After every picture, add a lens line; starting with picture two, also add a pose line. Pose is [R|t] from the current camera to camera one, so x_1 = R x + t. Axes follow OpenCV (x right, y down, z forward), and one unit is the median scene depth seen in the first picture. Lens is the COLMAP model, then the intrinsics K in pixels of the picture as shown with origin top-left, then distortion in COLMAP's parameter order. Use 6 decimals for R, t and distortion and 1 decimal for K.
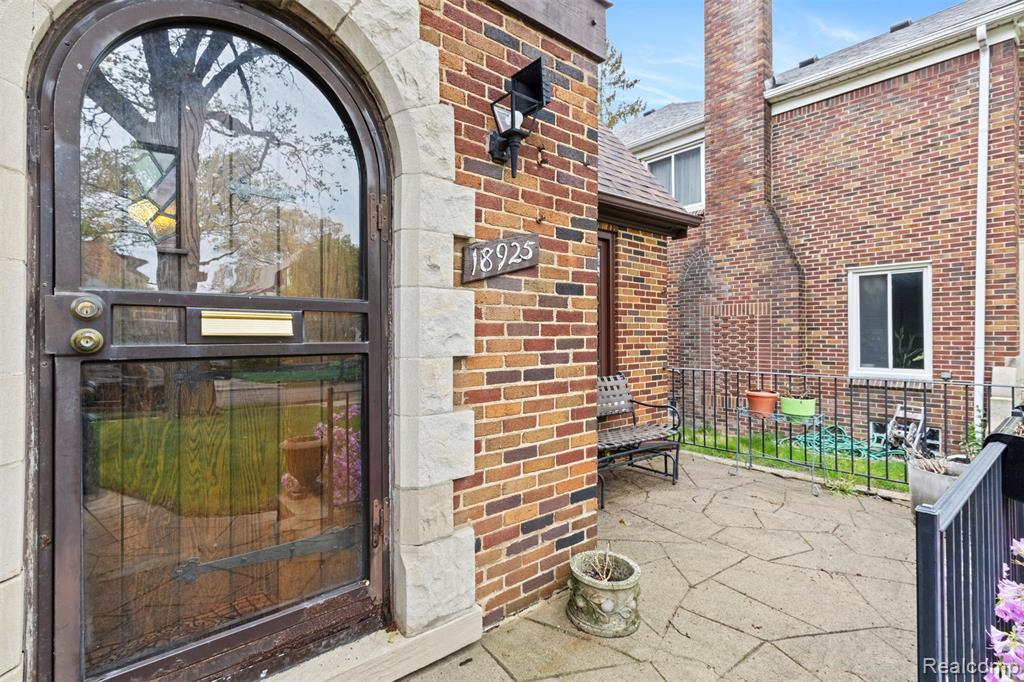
lens RADIAL K [[488.9, 0, 513.1], [0, 488.9, 337.1], [0, 0, 1]] dist [0.002759, 0.000588]
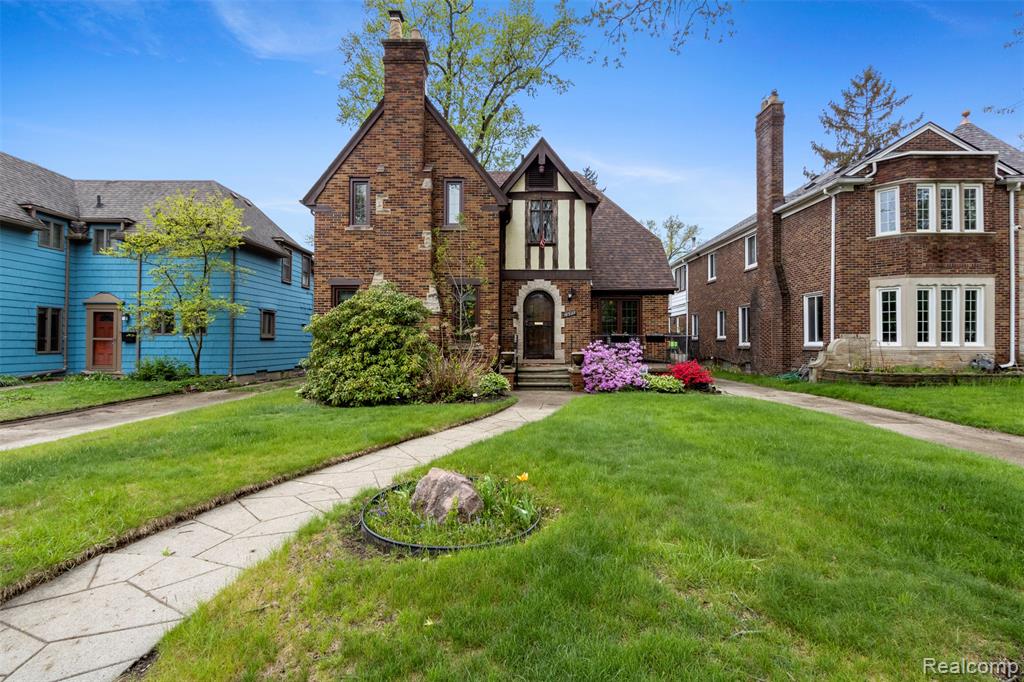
lens RADIAL K [[488.9, 0, 518.9], [0, 488.9, 338.2], [0, 0, 1]] dist [0.002759, 0.000588]
pose [[0.762146, -0.003404, -0.647396, 1.130755], [-0.006103, 0.999904, -0.012441, 0.080878], [0.647376, 0.013433, 0.762052, -1.388091]]
